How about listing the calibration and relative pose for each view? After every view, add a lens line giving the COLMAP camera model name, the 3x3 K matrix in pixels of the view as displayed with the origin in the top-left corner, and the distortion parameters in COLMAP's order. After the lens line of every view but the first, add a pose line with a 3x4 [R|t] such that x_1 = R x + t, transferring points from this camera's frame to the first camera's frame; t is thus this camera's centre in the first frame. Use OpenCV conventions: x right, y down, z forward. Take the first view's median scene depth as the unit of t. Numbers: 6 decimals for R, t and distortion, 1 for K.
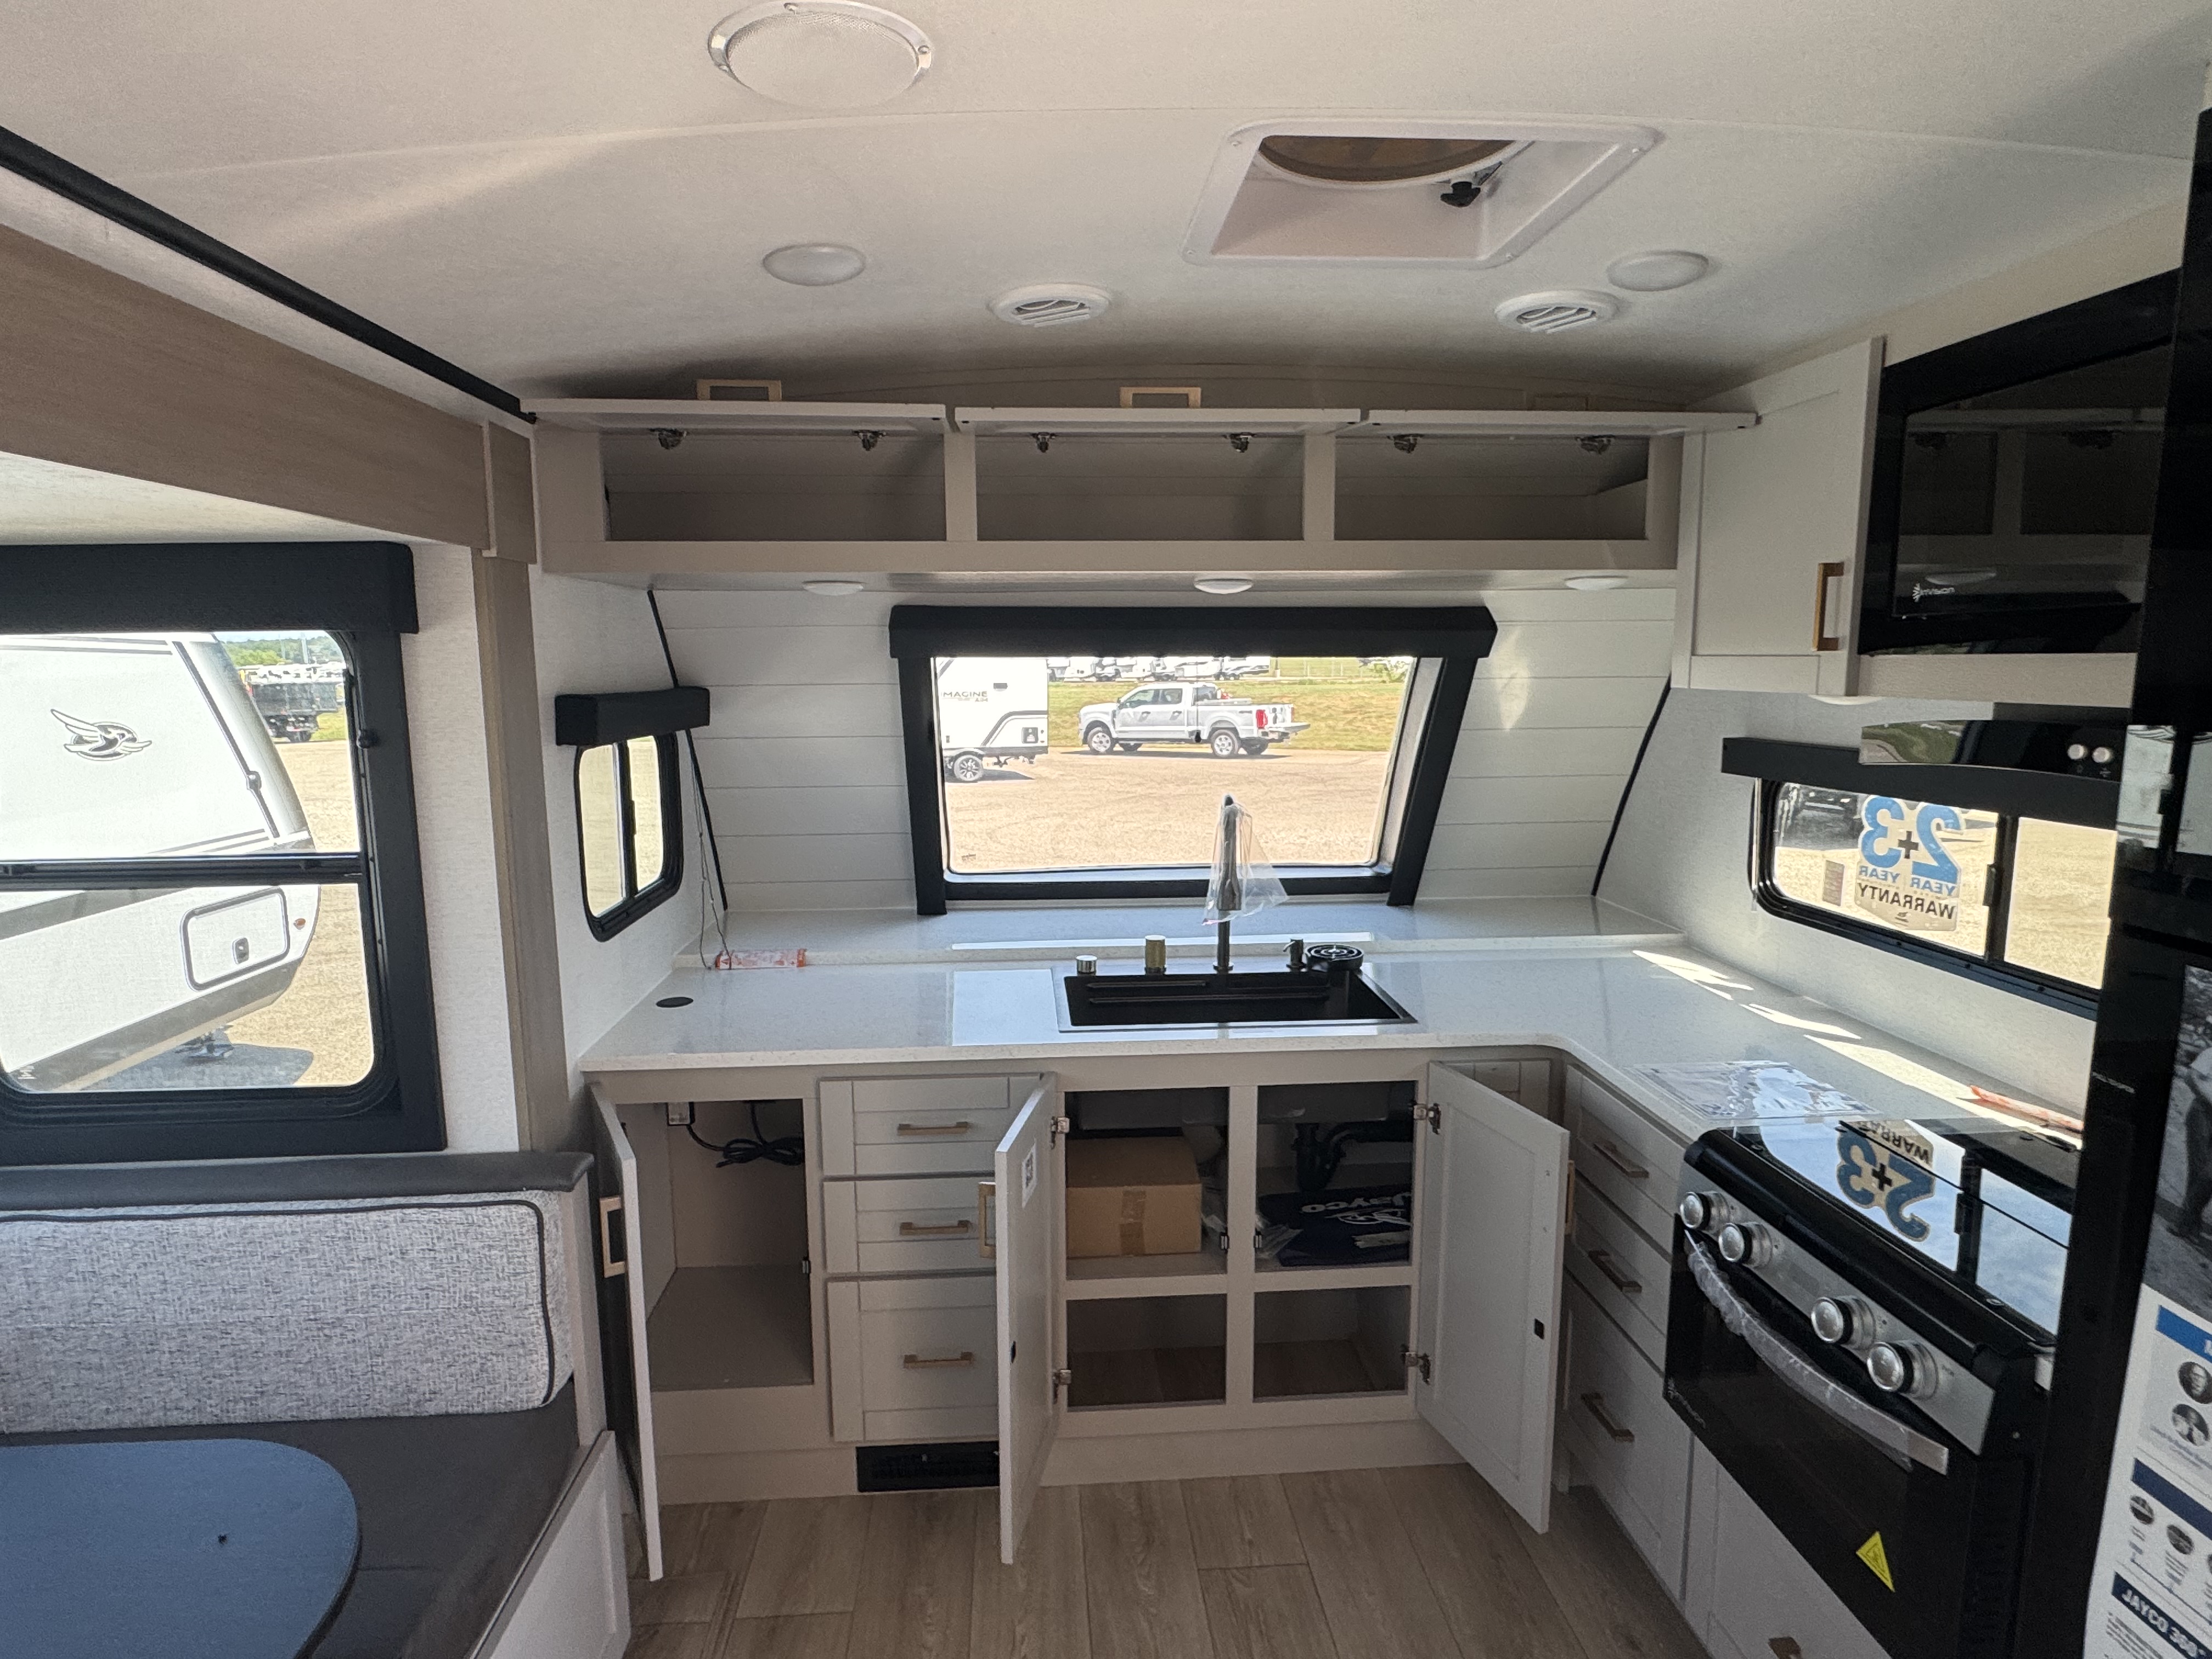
lens RADIAL K [[1171.4, 0, 1106.0], [0, 1171.4, 829.5], [0, 0, 1]] dist [0.002135, -0.001527]
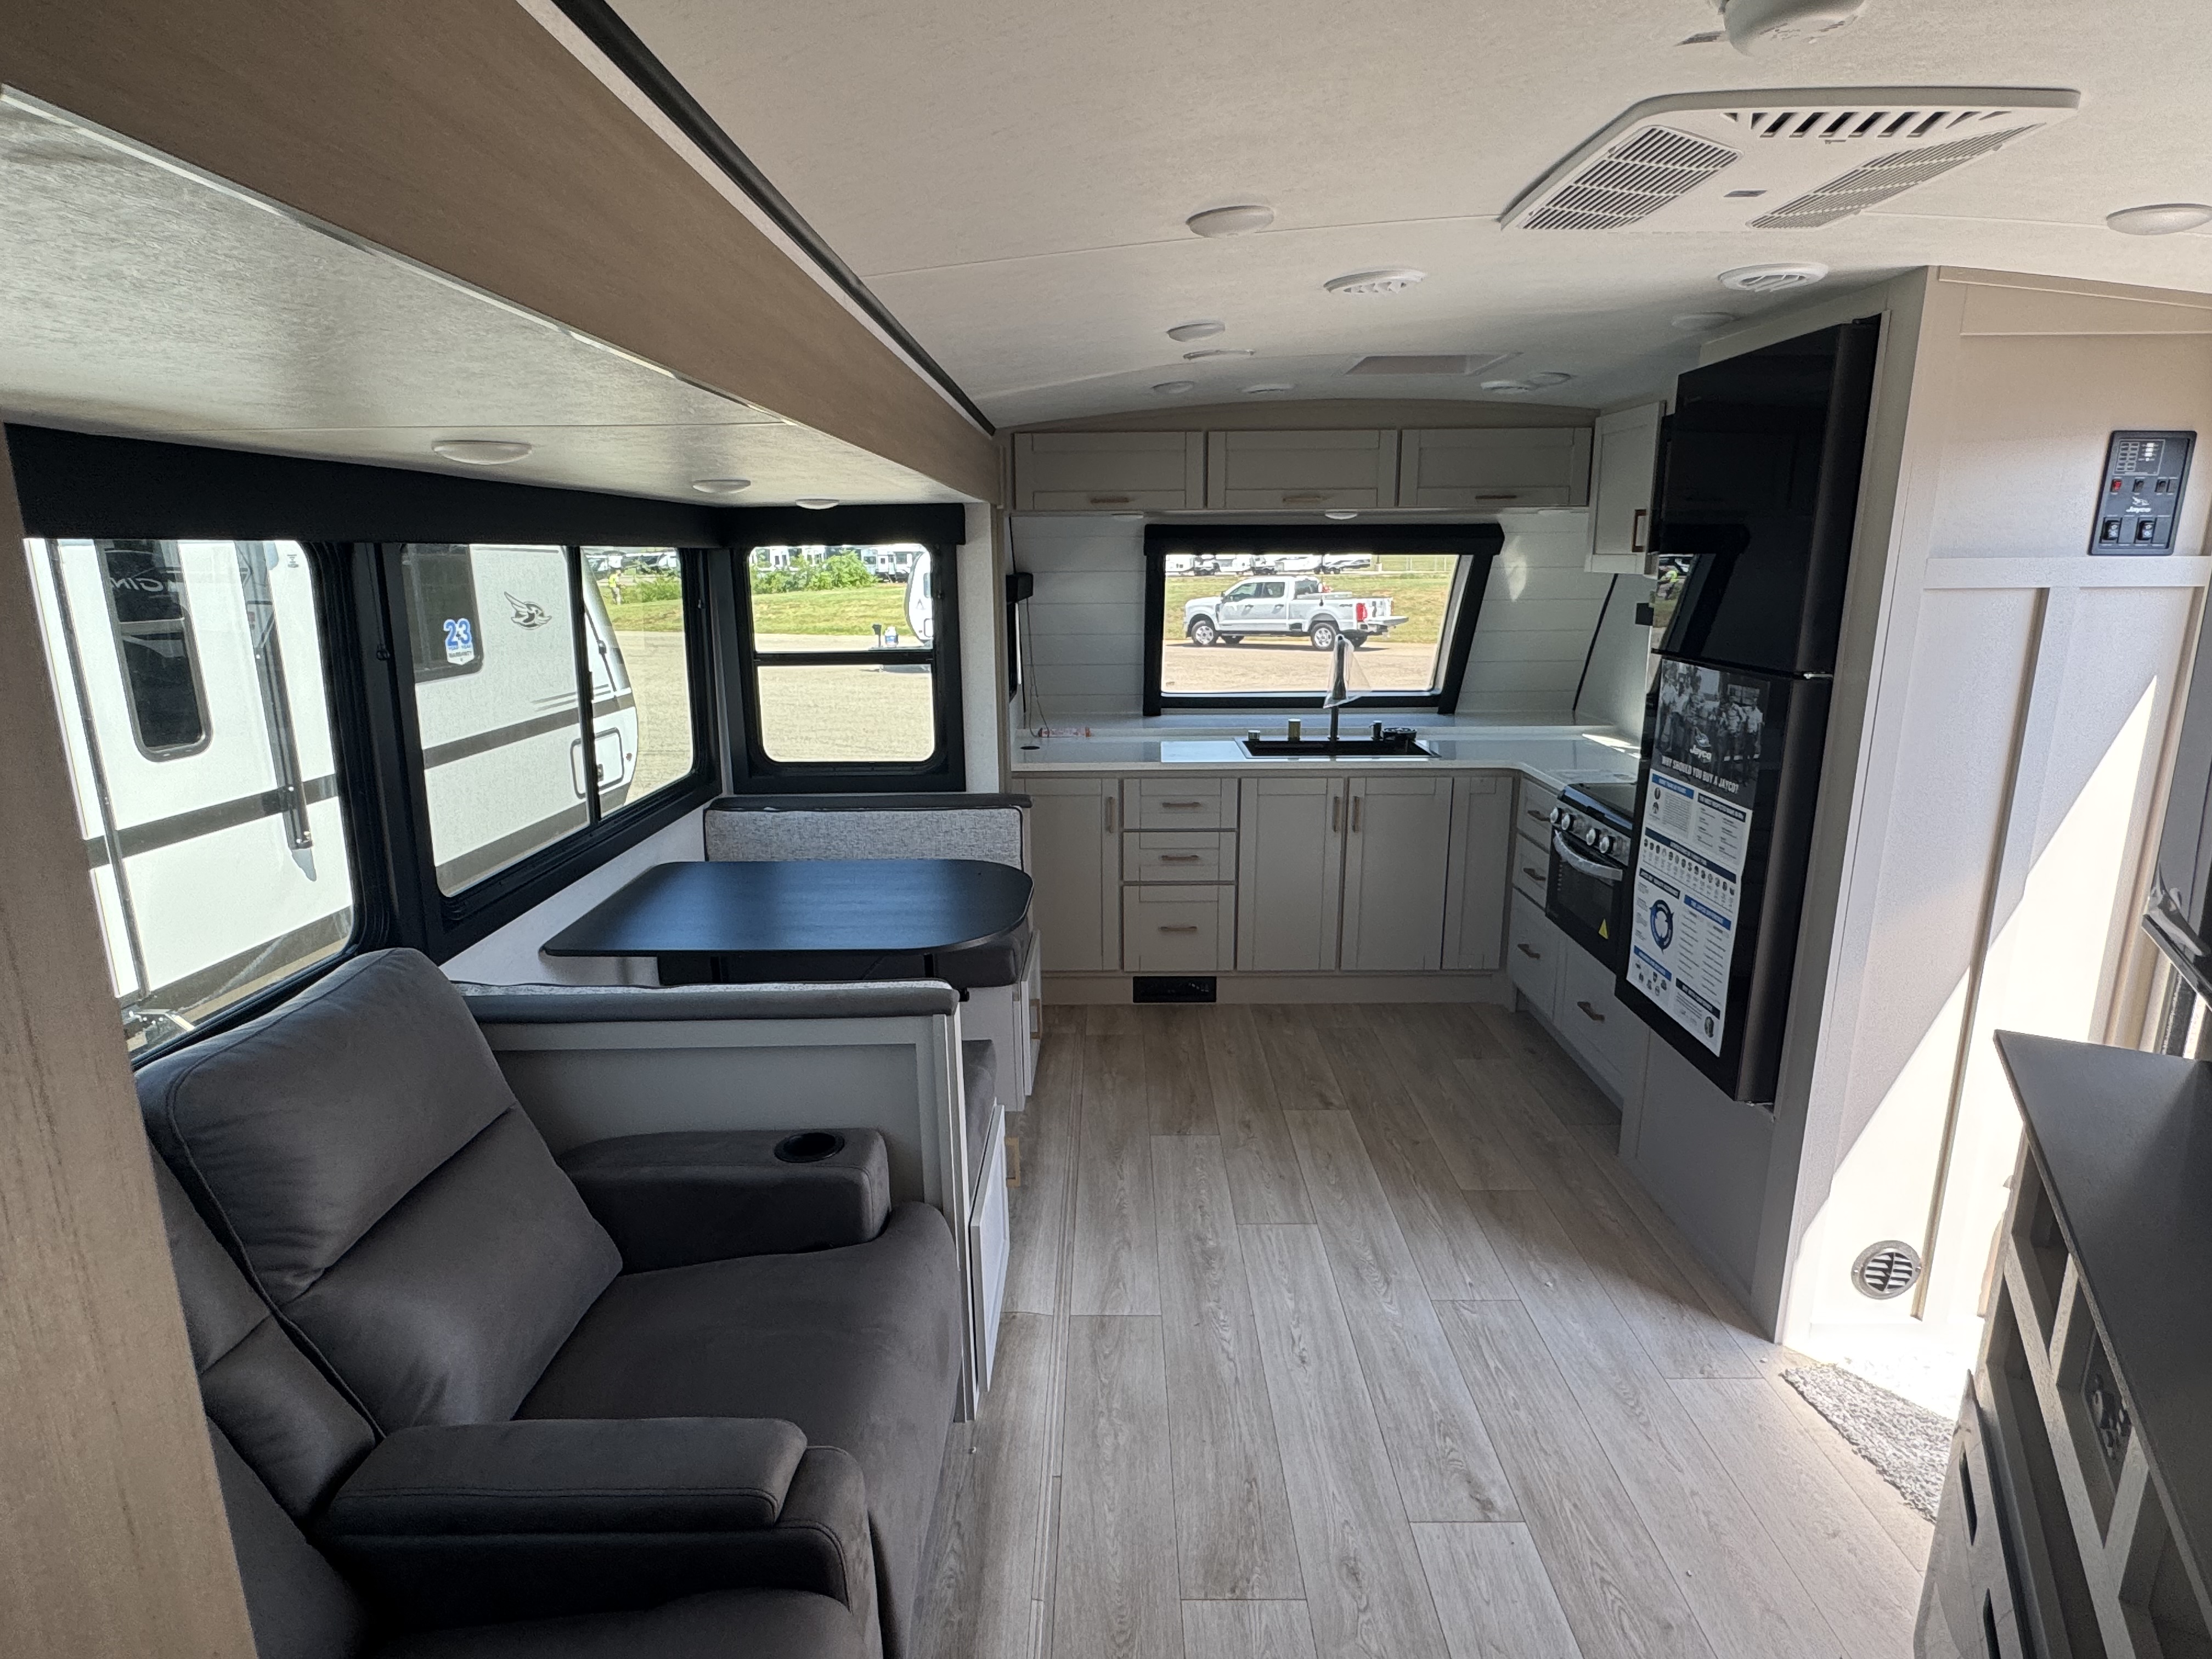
lens RADIAL K [[1171.4, 0, 1106.0], [0, 1171.4, 829.5], [0, 0, 1]] dist [0.002135, -0.001527]
pose [[0.996811, 0.016703, -0.078028, -0.038704], [-0.009844, 0.996118, 0.087472, 0.041354], [0.079186, -0.086425, 0.993106, -0.298545]]
